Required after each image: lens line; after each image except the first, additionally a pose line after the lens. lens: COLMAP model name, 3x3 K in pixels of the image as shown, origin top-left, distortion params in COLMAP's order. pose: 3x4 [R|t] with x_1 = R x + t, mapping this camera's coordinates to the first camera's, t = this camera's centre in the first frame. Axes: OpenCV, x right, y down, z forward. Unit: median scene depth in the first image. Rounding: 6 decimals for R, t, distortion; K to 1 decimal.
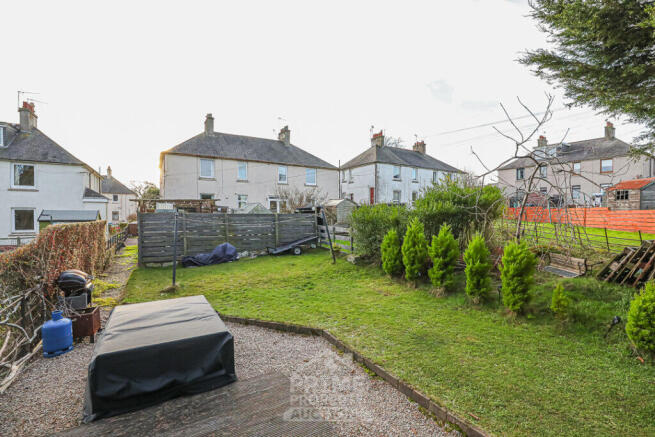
lens RADIAL K [[317.0, 0, 330.3], [0, 317.0, 217.3], [0, 0, 1]] dist [-0.027996, 0.001329]
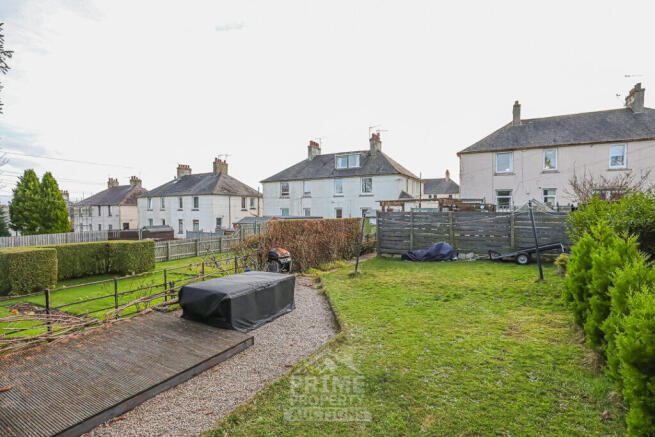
lens RADIAL K [[317.0, 0, 330.3], [0, 317.0, 217.3], [0, 0, 1]] dist [-0.027996, 0.001329]
pose [[0.469555, 0.013557, -0.882799, 0.219767], [-0.003369, 0.999902, 0.013563, -0.004905], [0.882897, -0.003394, 0.469554, 0.129972]]
